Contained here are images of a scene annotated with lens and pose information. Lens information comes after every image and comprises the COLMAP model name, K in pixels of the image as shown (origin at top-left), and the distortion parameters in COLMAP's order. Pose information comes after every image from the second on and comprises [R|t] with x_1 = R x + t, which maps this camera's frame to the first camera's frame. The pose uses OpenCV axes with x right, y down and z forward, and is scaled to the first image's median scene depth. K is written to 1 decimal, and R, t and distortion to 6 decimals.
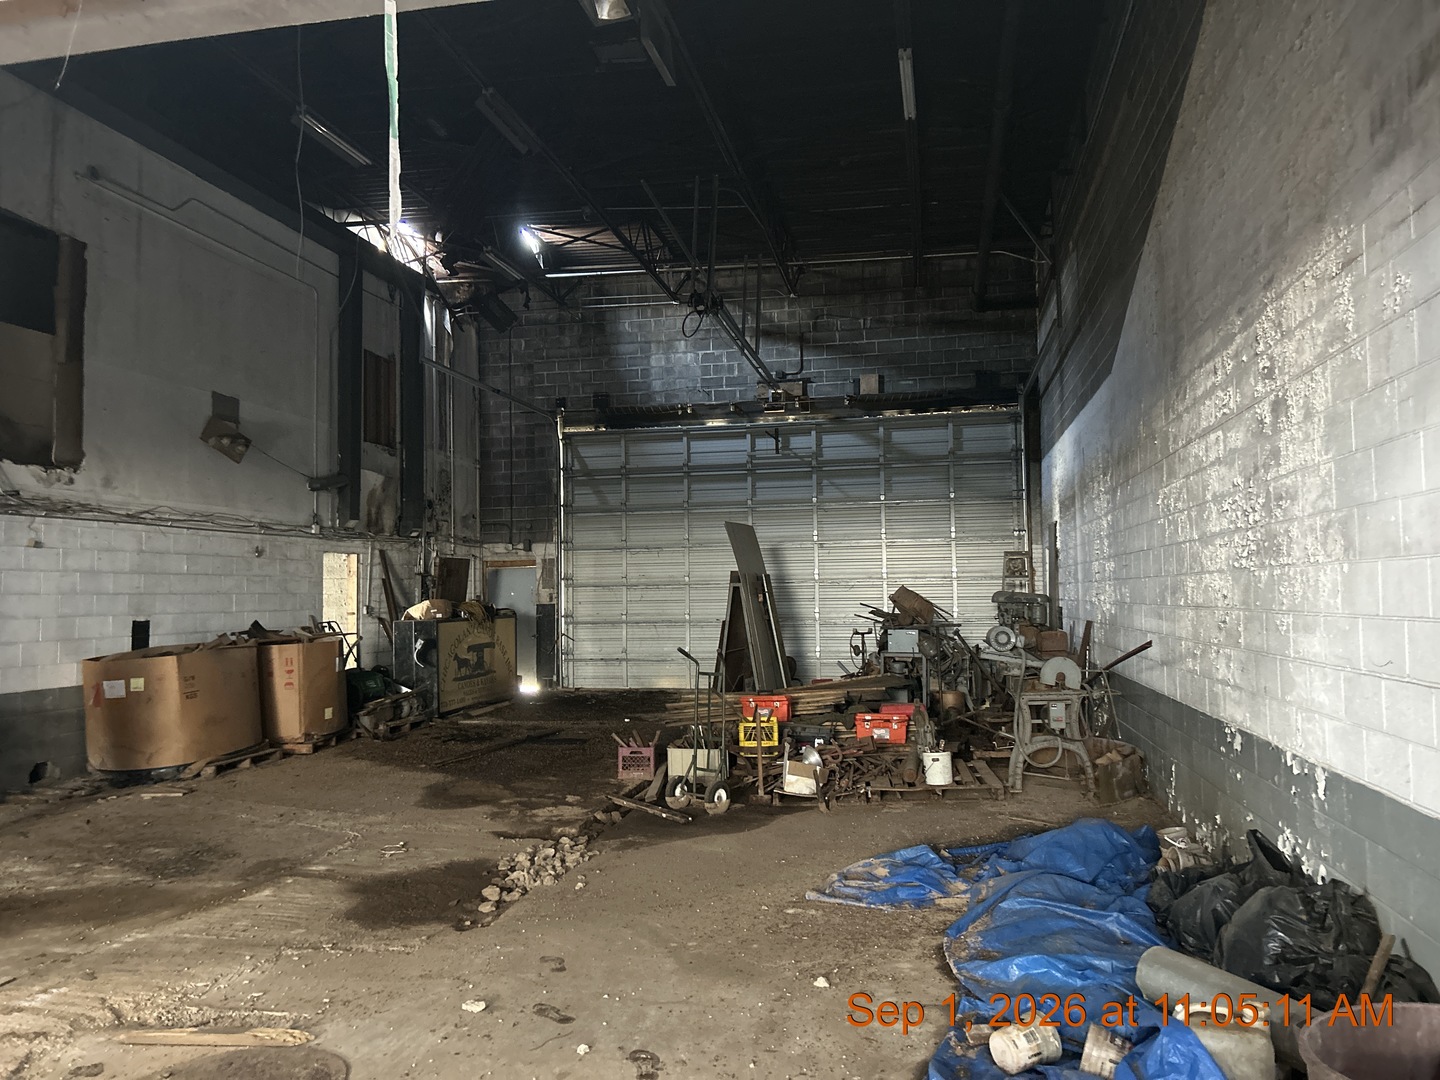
lens RADIAL K [[1093.4, 0, 722.4], [0, 1093.4, 547.9], [0, 0, 1]] dist [0.039390, -0.042296]
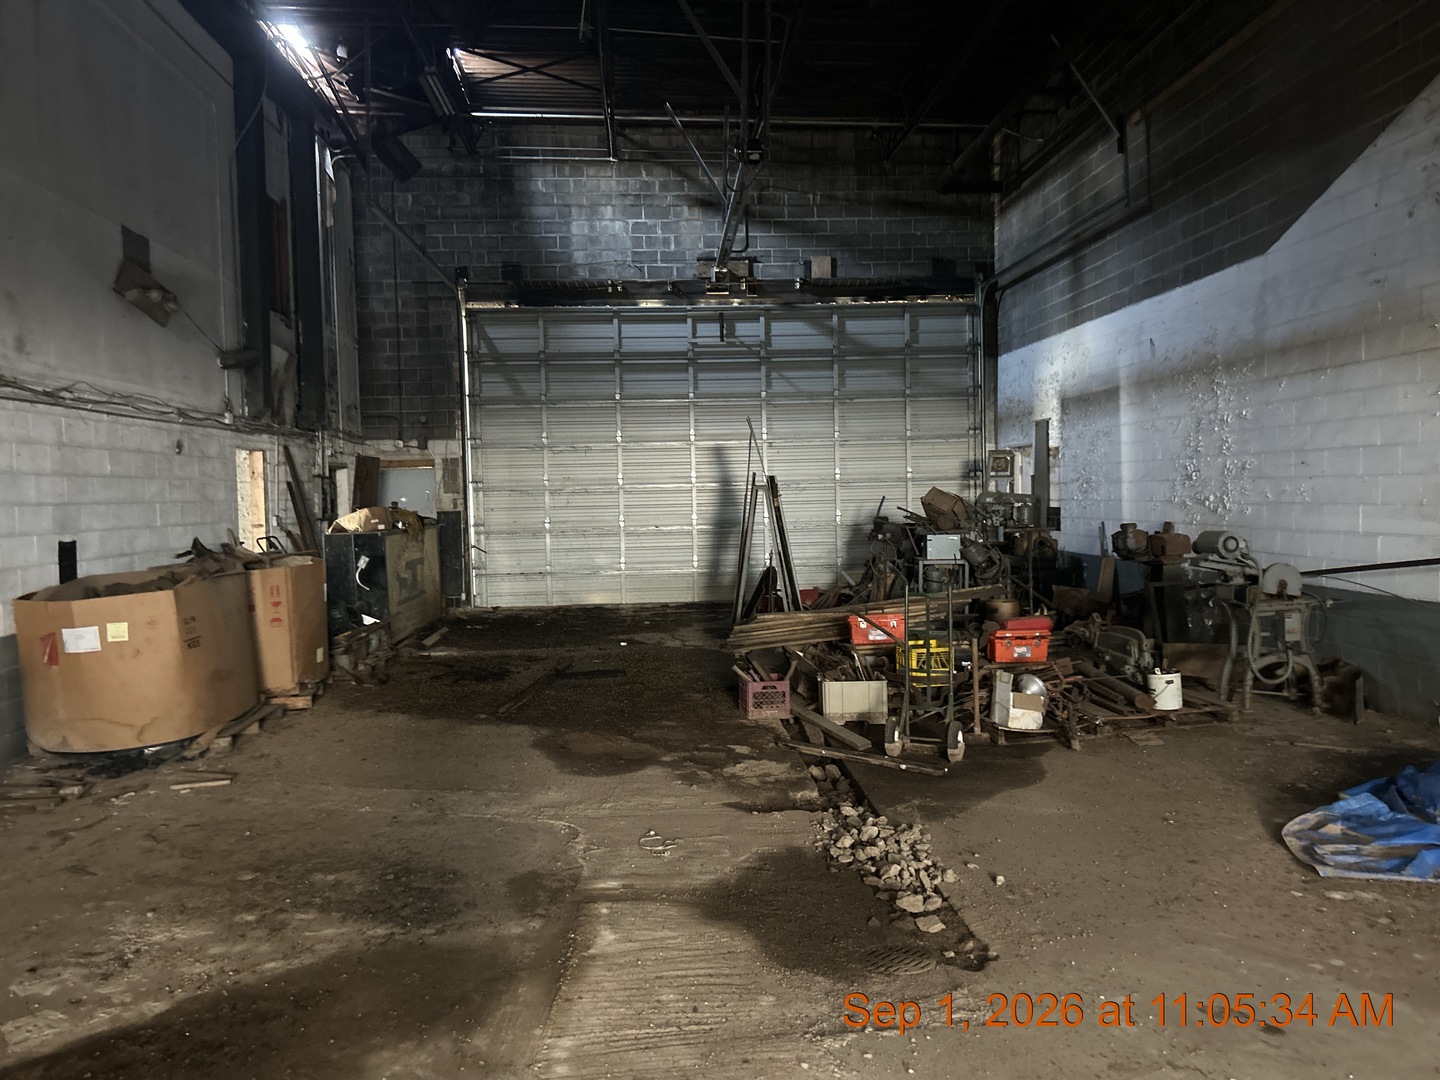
lens RADIAL K [[1093.4, 0, 728.4], [0, 1093.4, 539.5], [0, 0, 1]] dist [0.039390, -0.042296]
pose [[0.964732, -0.018811, 0.262559, -0.205404], [-0.002770, 0.996662, 0.081586, 0.003427], [-0.263218, -0.079436, 0.961461, 0.133114]]
